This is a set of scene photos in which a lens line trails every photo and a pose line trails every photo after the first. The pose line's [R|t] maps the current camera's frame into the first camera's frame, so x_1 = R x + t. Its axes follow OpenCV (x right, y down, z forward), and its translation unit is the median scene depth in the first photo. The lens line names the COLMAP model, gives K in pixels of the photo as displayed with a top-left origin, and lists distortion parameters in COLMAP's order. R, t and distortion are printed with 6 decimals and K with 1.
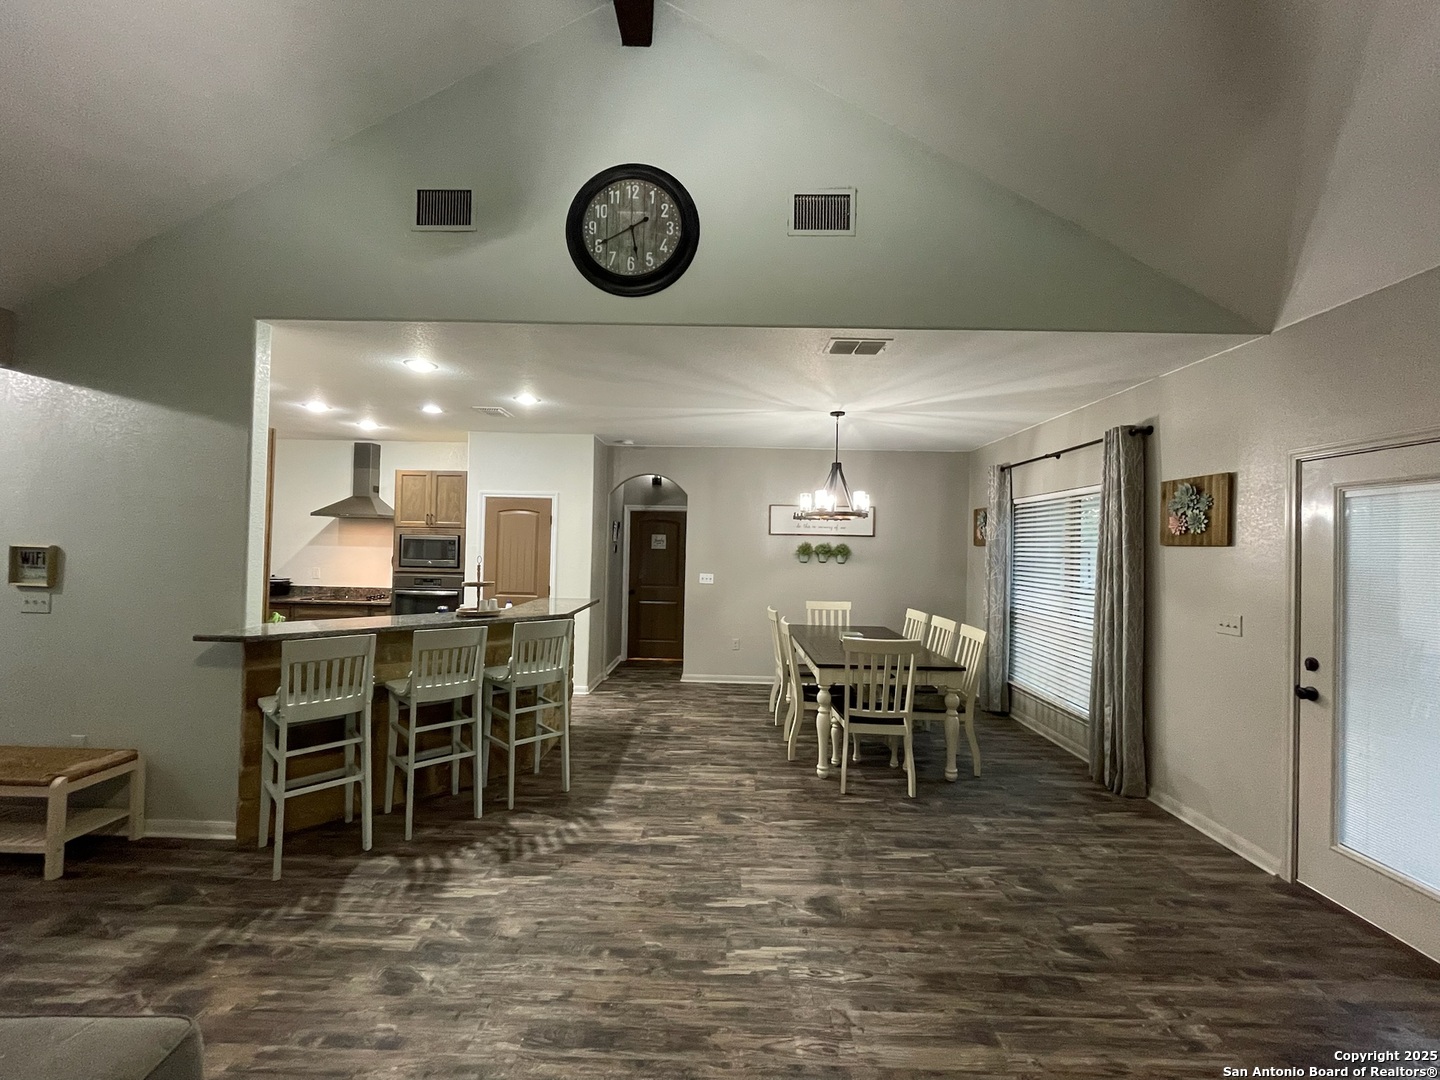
lens RADIAL K [[586.0, 0, 721.8], [0, 586.0, 537.7], [0, 0, 1]] dist [-0.002972, -0.000147]
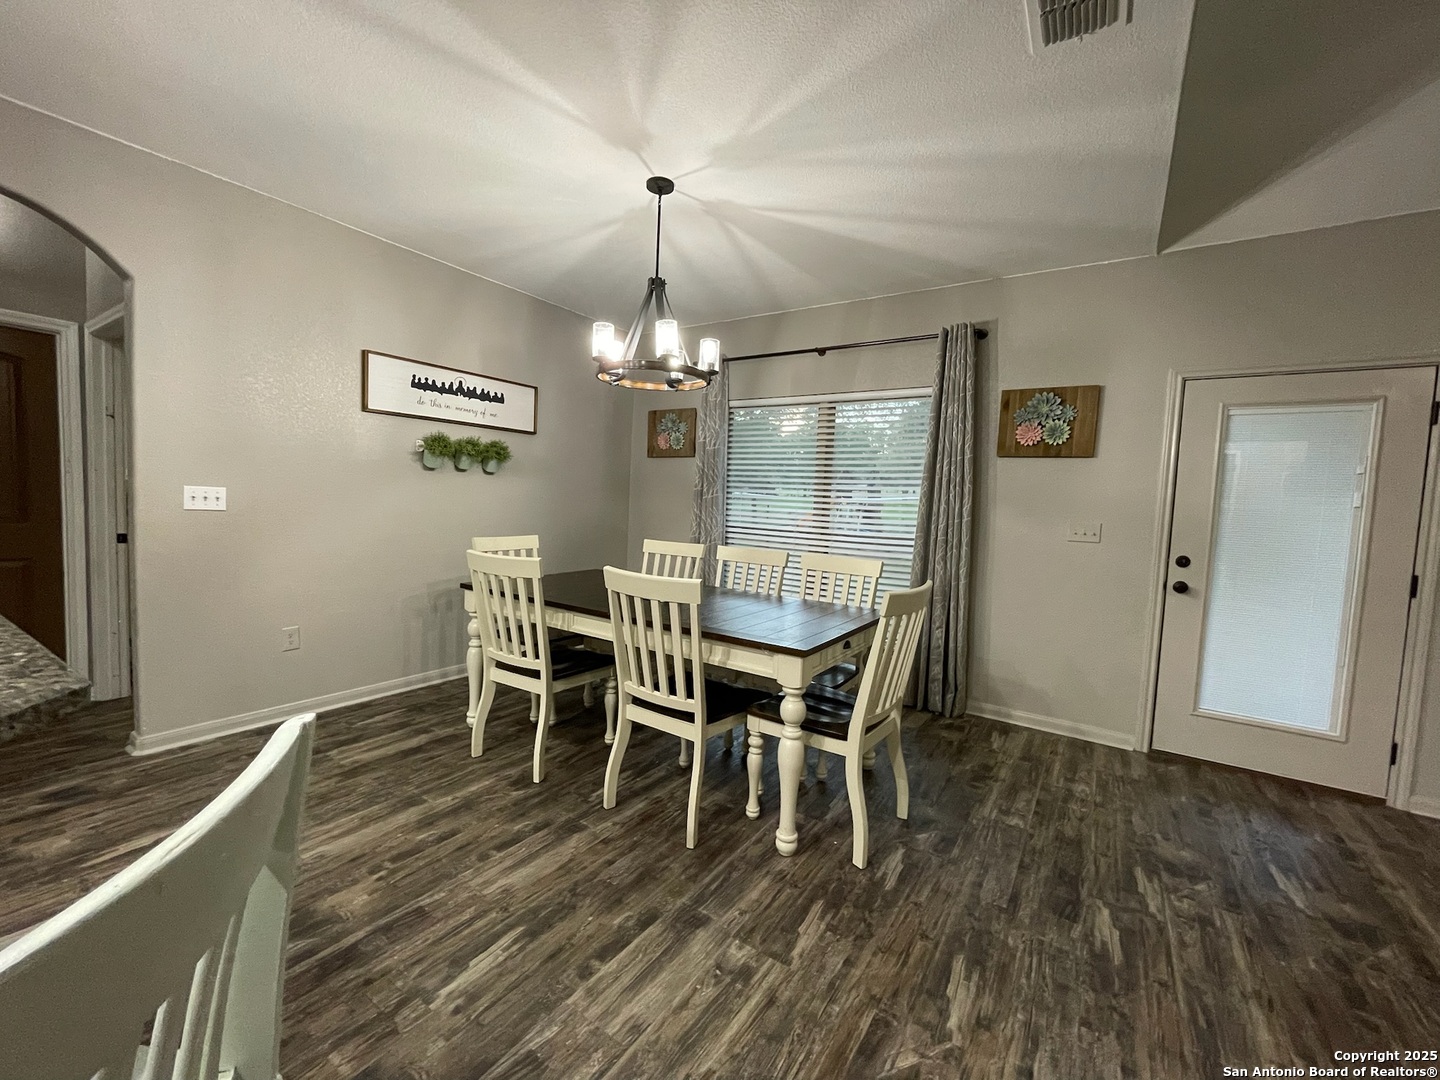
lens RADIAL K [[586.0, 0, 721.8], [0, 586.0, 537.7], [0, 0, 1]] dist [-0.002972, -0.000147]
pose [[0.545071, -0.052923, 0.836718, -0.367707], [-0.045024, 0.994718, 0.092246, 0.089582], [-0.837180, -0.087953, 0.539809, 0.969425]]
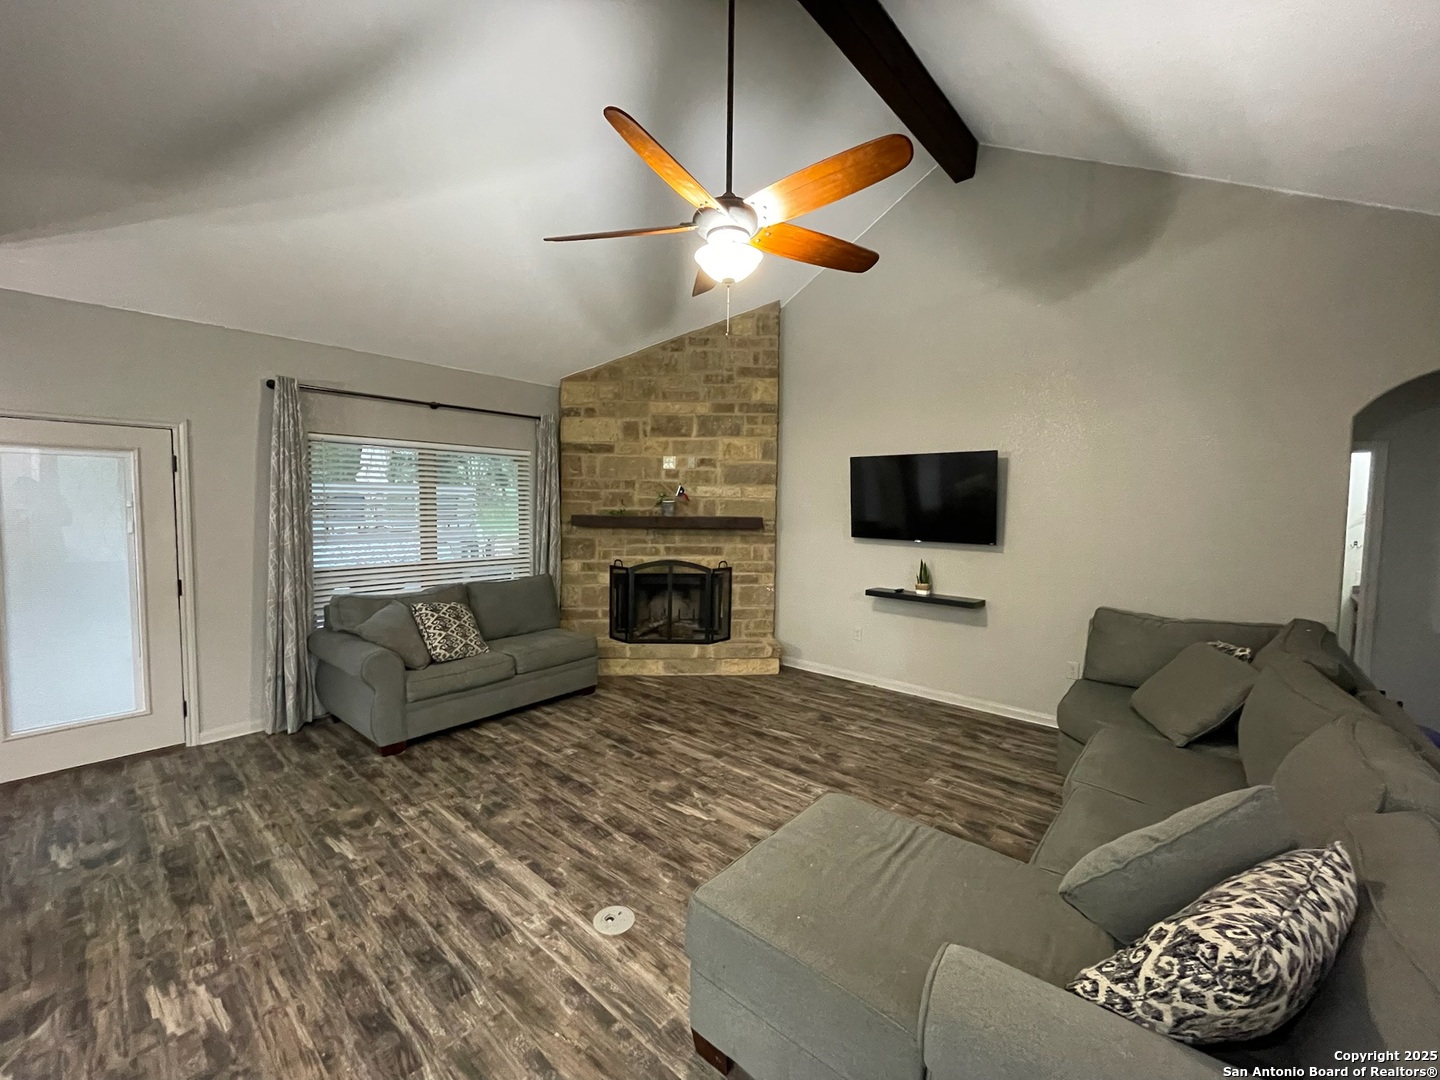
lens RADIAL K [[586.0, 0, 721.8], [0, 586.0, 537.7], [0, 0, 1]] dist [-0.002972, -0.000147]
pose [[-0.760222, -0.069086, 0.645980, -0.693239], [-0.039340, 0.997400, 0.060373, -0.018450], [-0.648472, 0.020483, -0.760963, 0.770567]]
